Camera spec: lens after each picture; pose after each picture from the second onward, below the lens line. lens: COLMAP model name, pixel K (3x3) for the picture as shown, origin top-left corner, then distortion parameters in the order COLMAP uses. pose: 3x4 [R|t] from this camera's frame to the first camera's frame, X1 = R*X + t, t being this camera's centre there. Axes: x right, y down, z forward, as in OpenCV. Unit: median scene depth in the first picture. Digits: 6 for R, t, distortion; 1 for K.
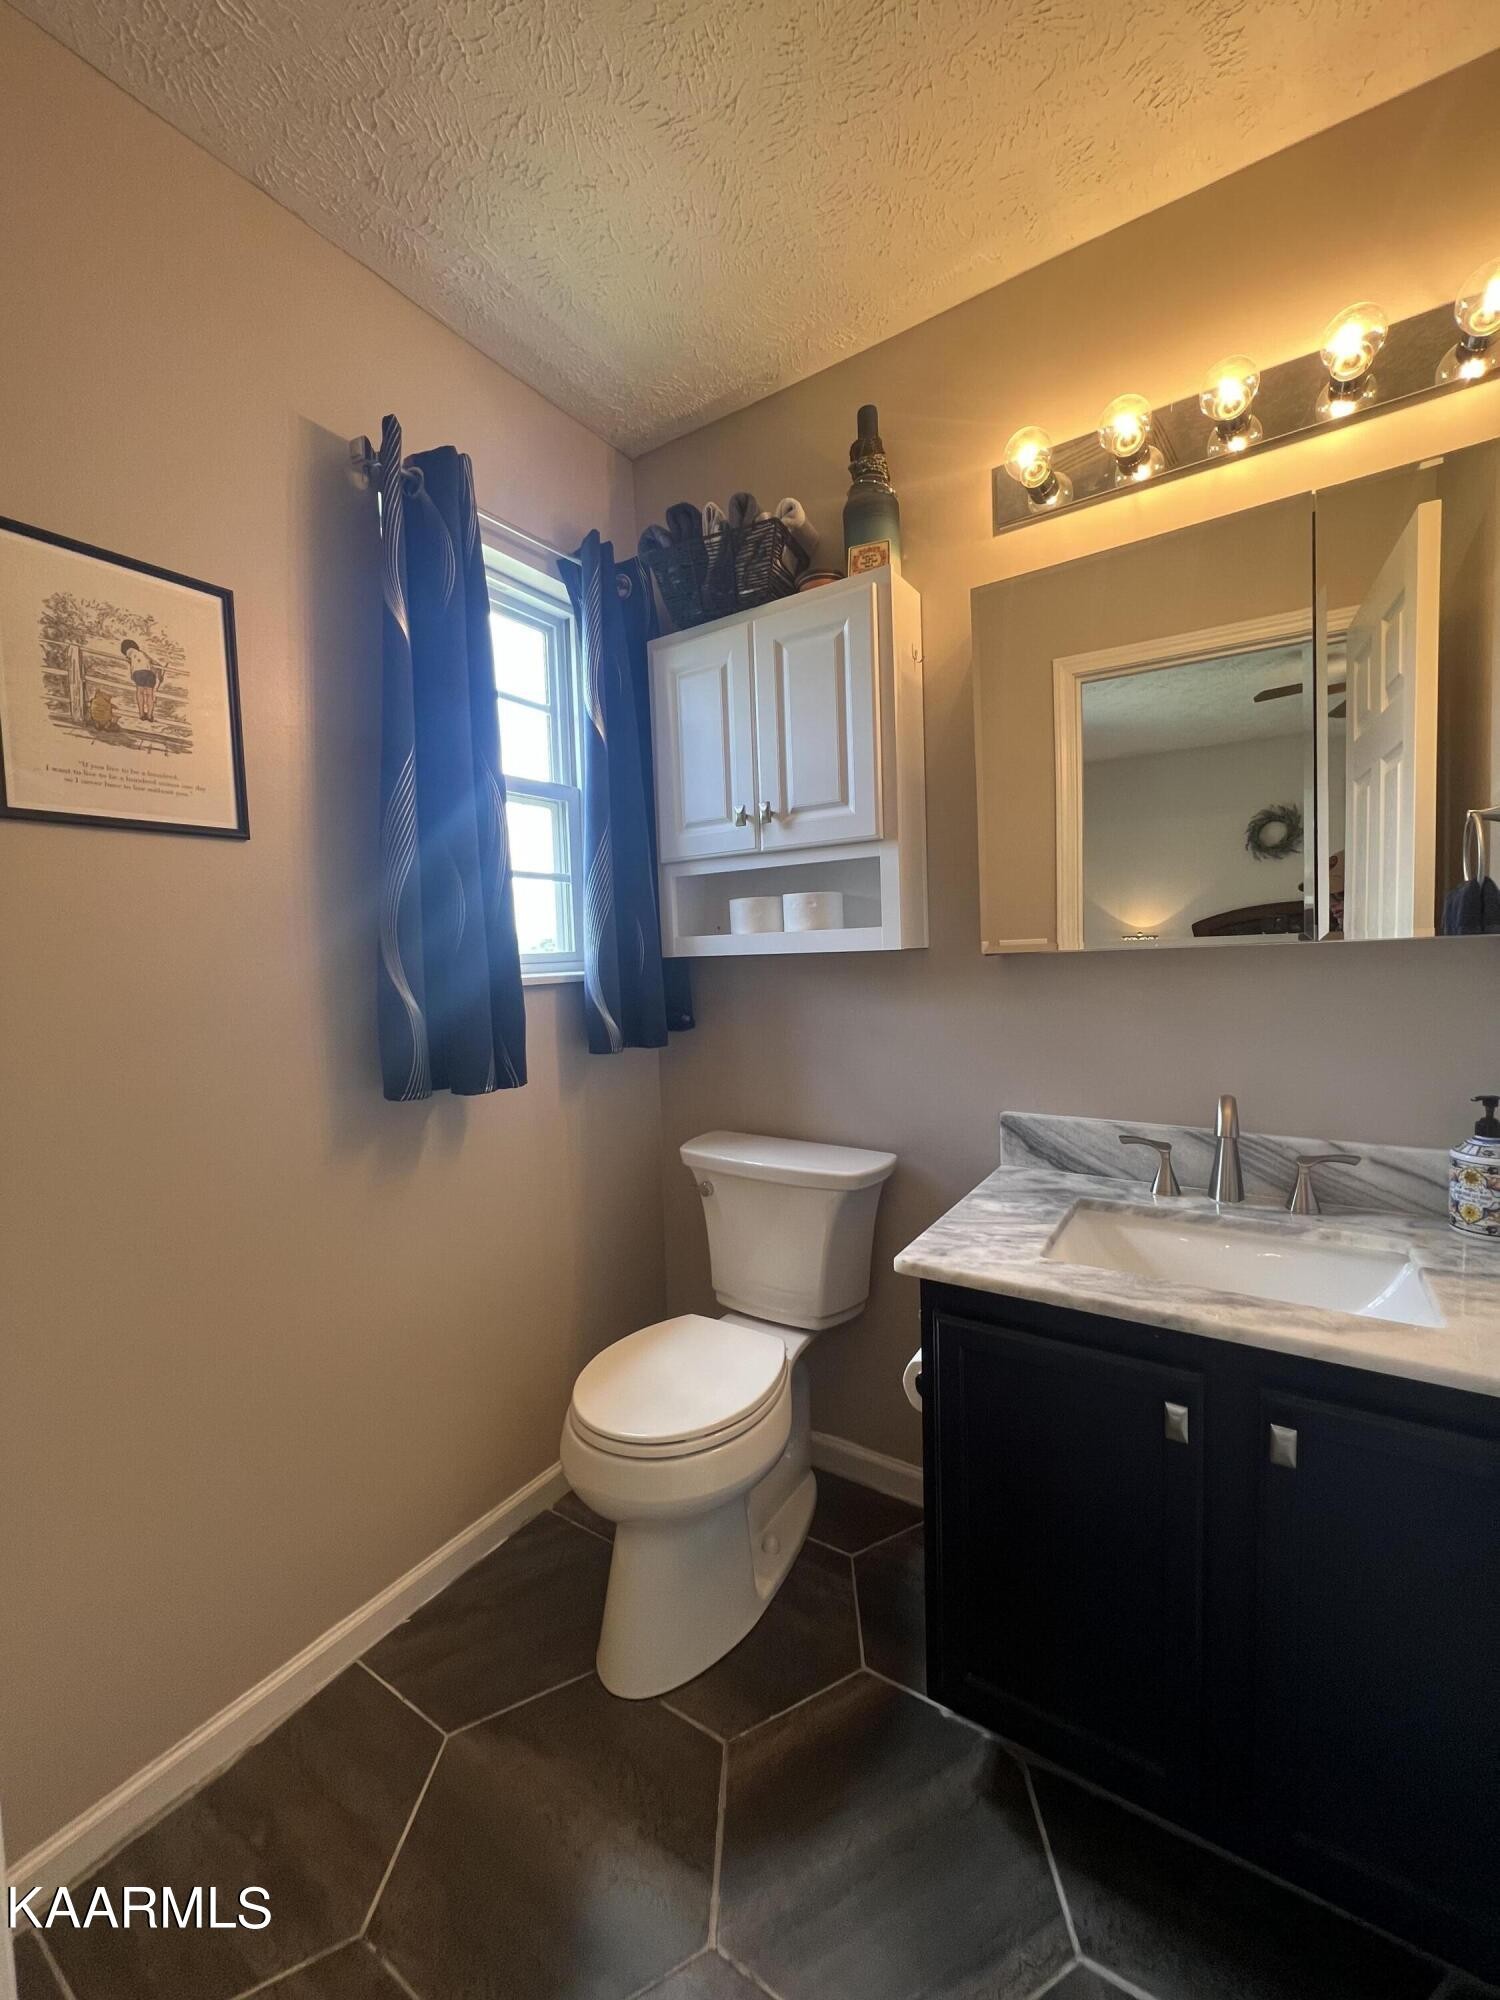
lens RADIAL K [[804.0, 0, 739.4], [0, 804.0, 1001.0], [0, 0, 1]] dist [-0.000181, 0.000532]
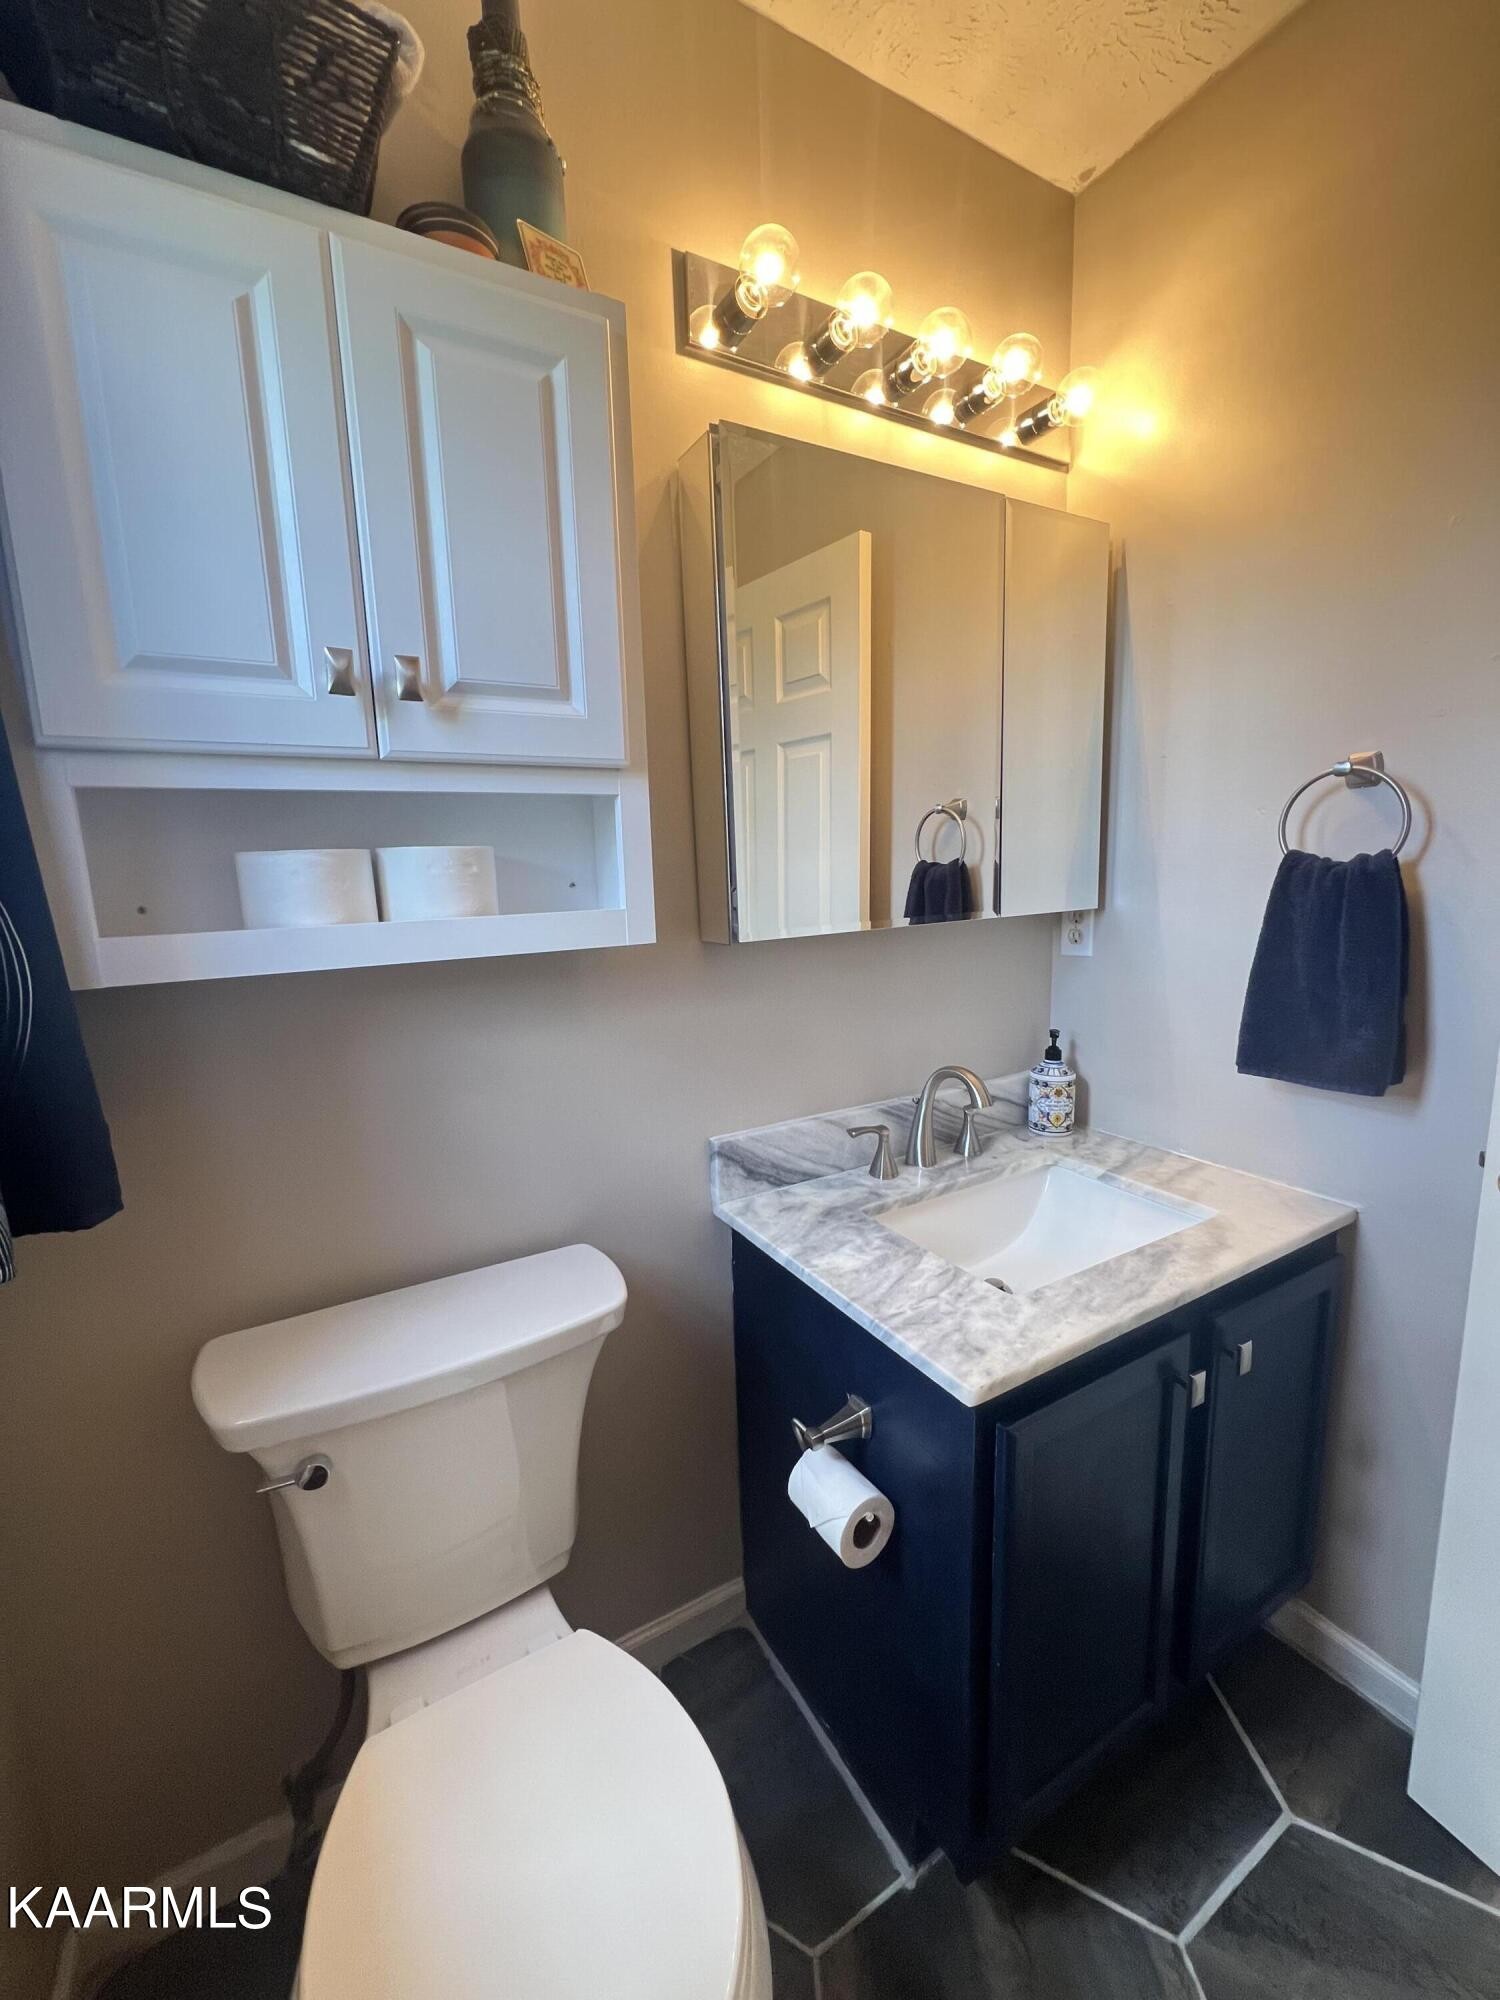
lens RADIAL K [[804.0, 0, 796.2], [0, 804.0, 998.9], [0, 0, 1]] dist [-0.000181, 0.000532]
pose [[0.440903, -0.122593, 0.889143, -0.355198], [0.072971, 0.992245, 0.100624, -0.080061], [-0.894584, 0.020517, 0.446429, 0.630752]]
